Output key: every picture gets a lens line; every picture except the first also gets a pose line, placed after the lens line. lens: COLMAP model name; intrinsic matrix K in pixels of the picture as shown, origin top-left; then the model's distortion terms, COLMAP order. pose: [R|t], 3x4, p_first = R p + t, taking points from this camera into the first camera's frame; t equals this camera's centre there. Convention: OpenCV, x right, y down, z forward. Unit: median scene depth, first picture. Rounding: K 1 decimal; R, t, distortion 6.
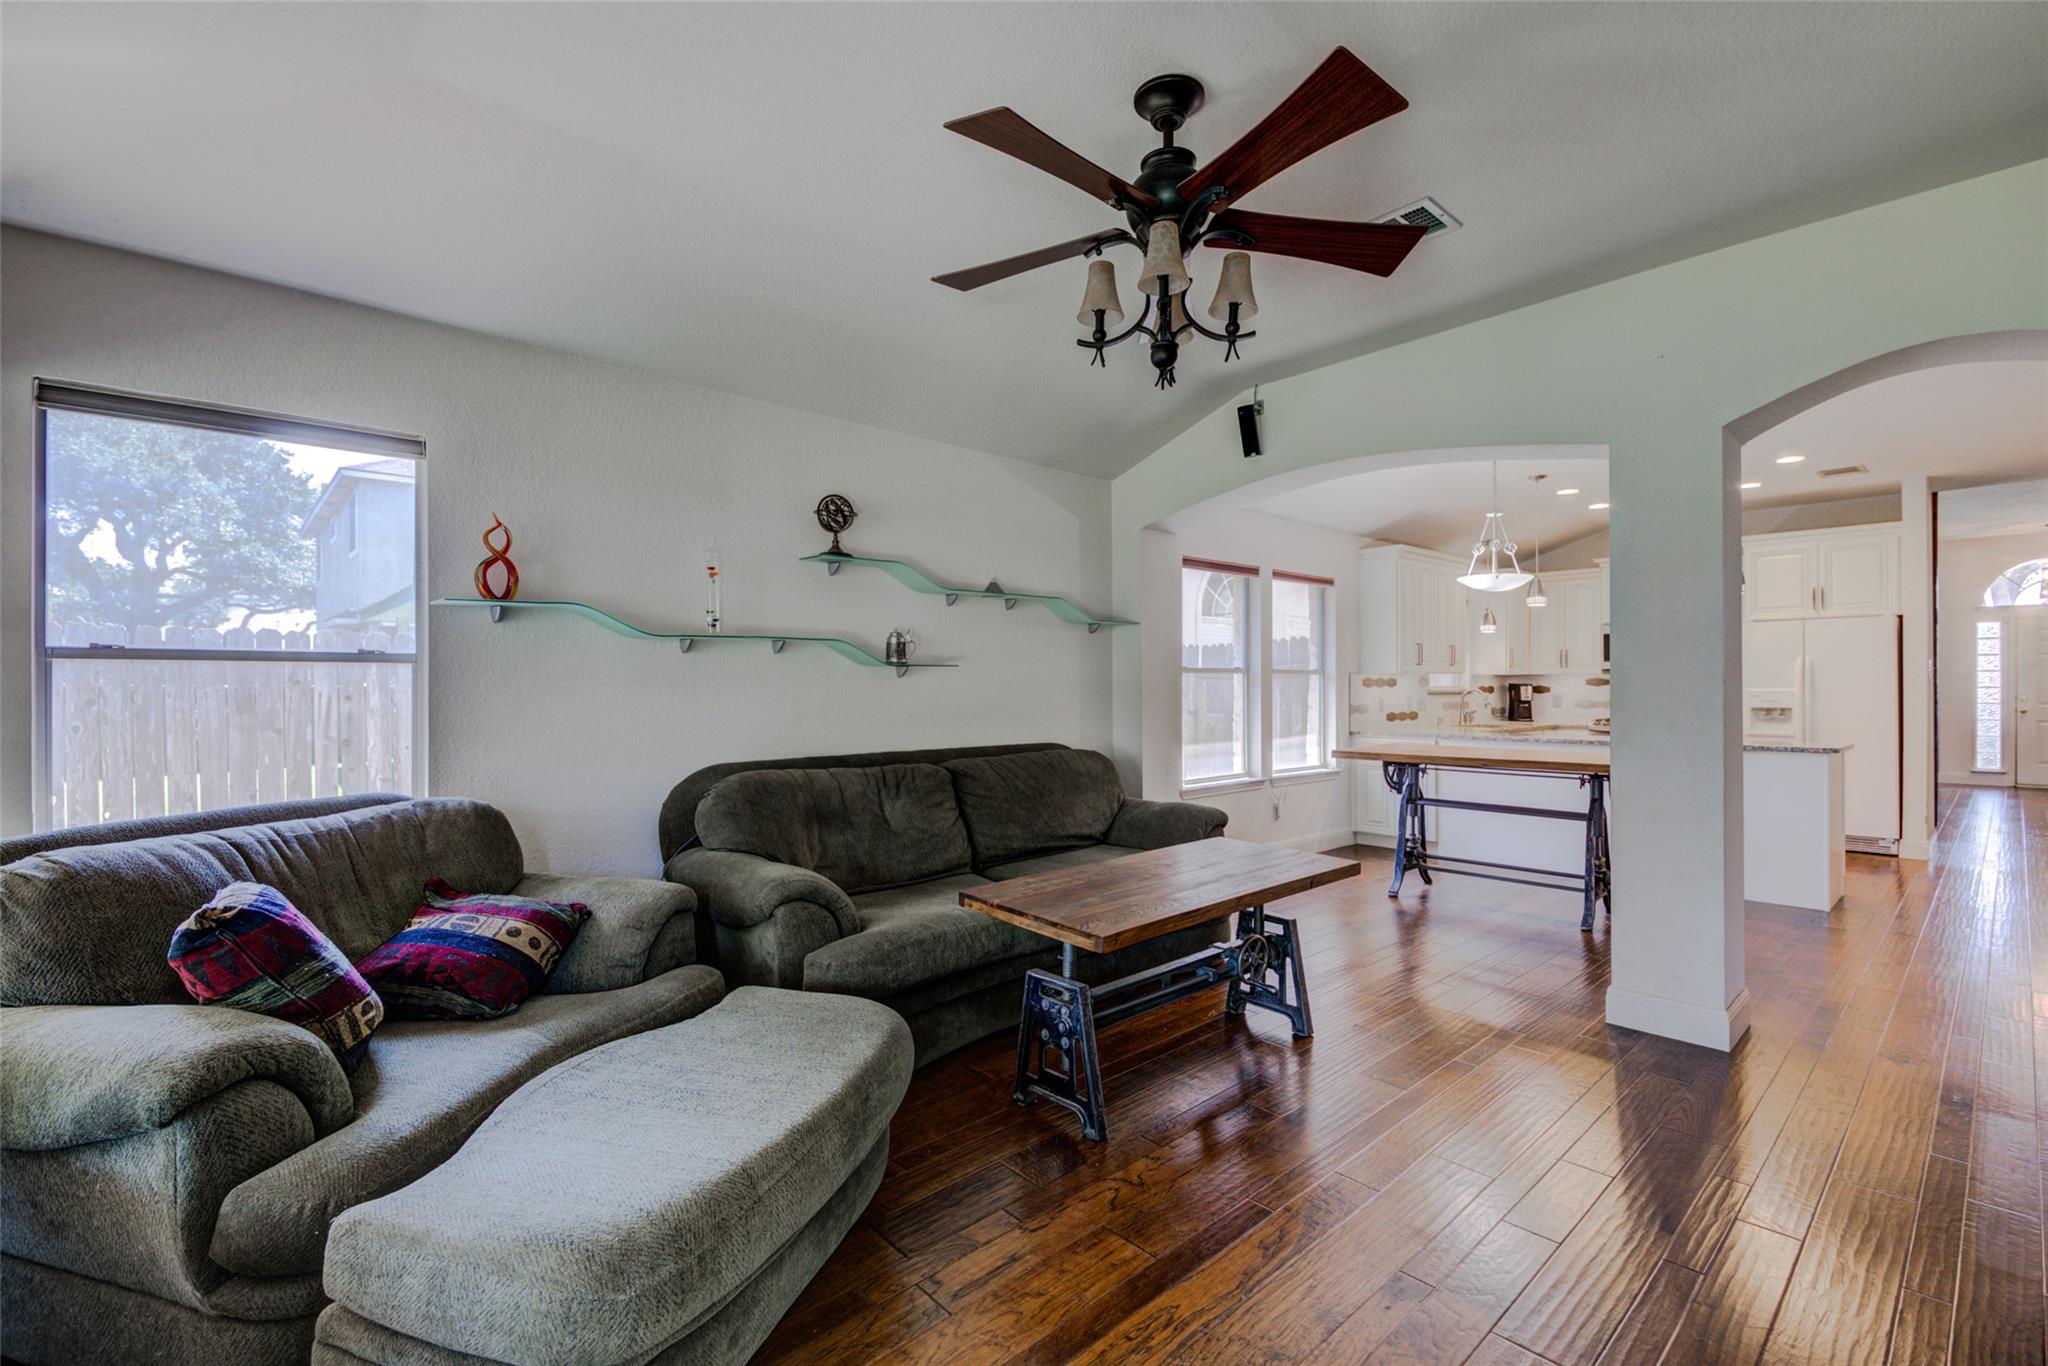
lens RADIAL K [[908.0, 0, 954.6], [0, 908.0, 686.3], [0, 0, 1]] dist [-0.000192, -0.010927]
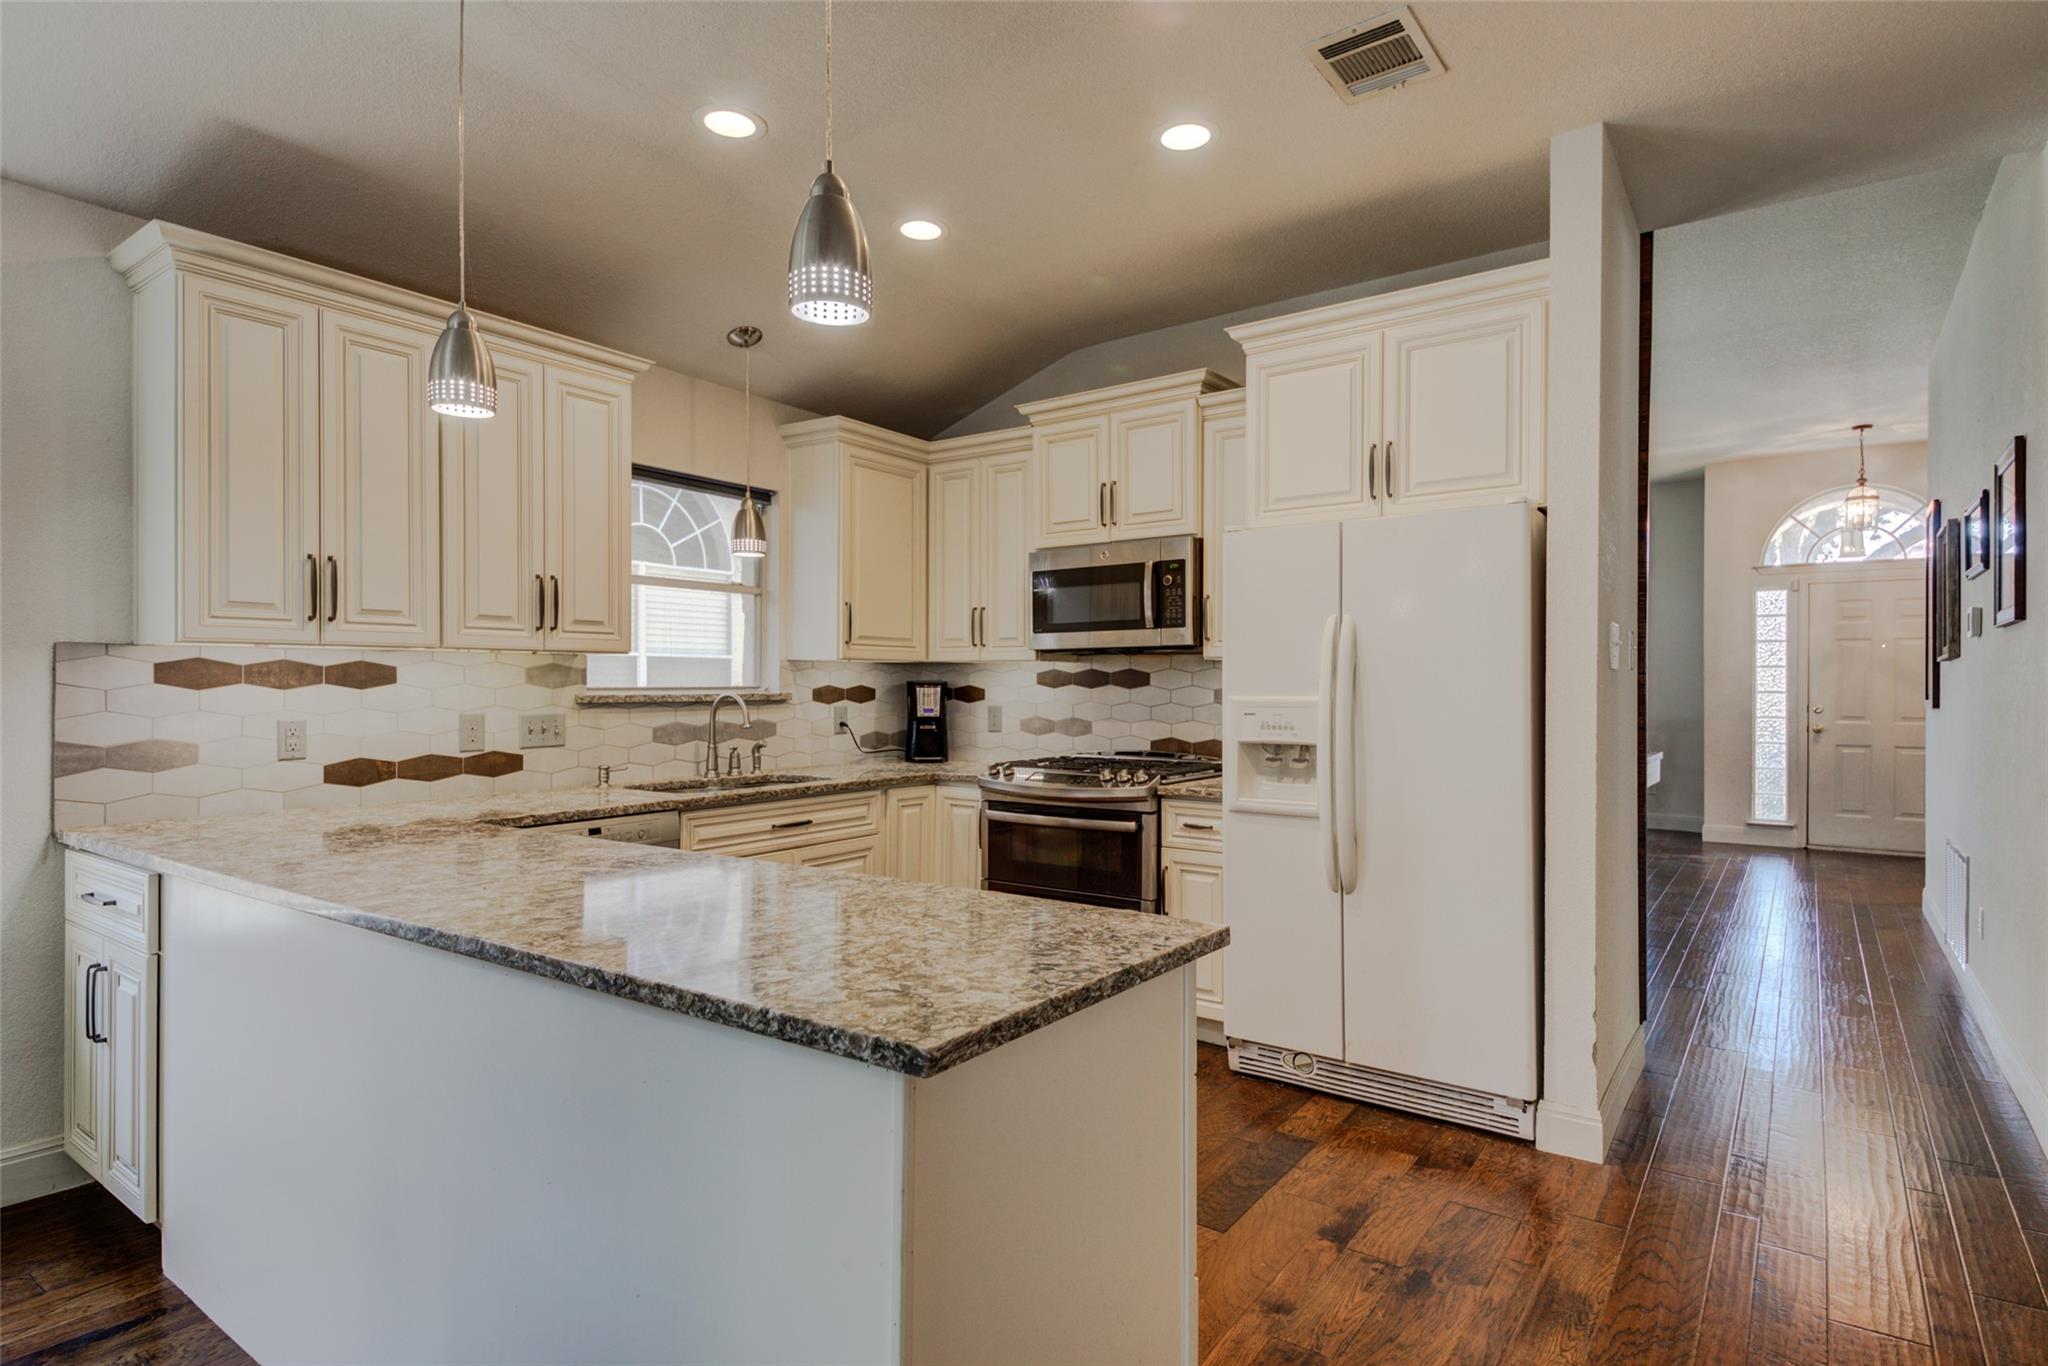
lens RADIAL K [[1079.8, 0, 1025.2], [0, 1079.8, 685.5], [0, 0, 1]] dist [0.071895, -0.056082]
pose [[0.967368, 0.005202, 0.253324, 0.534904], [-0.005335, 0.999986, -0.000158, -0.000959], [-0.253321, -0.001198, 0.967382, 0.445560]]
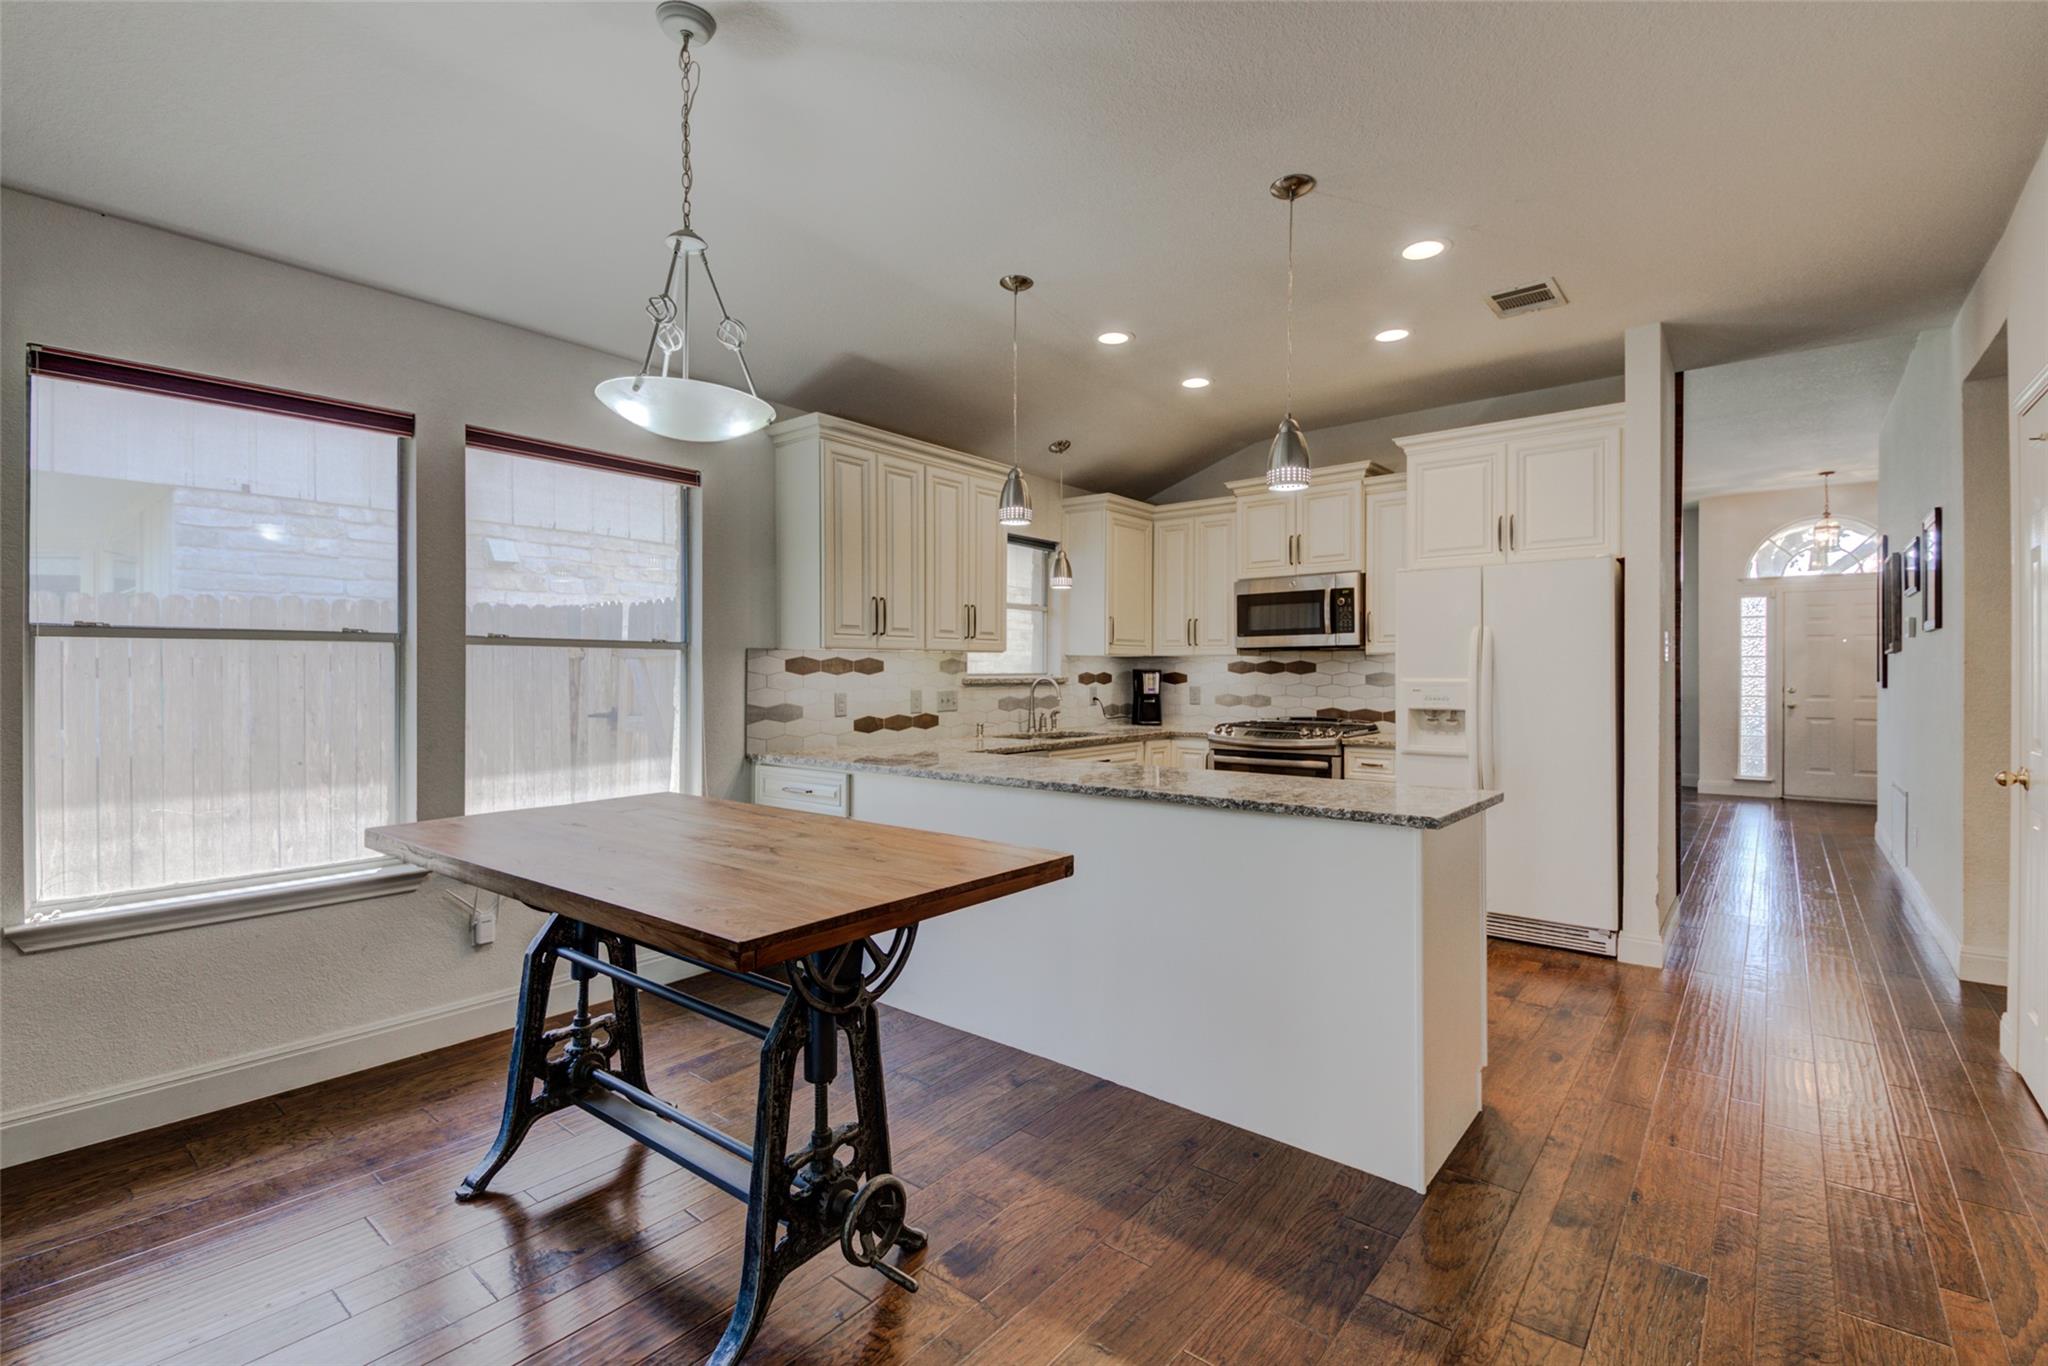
lens RADIAL K [[925.3, 0, 1006.8], [0, 925.3, 671.1], [0, 0, 1]] dist [0.049288, -0.036658]
pose [[0.982189, 0.004319, 0.187846, 0.391627], [-0.004150, 0.999991, -0.001294, -0.000282], [-0.187849, 0.000492, 0.982198, 0.336010]]
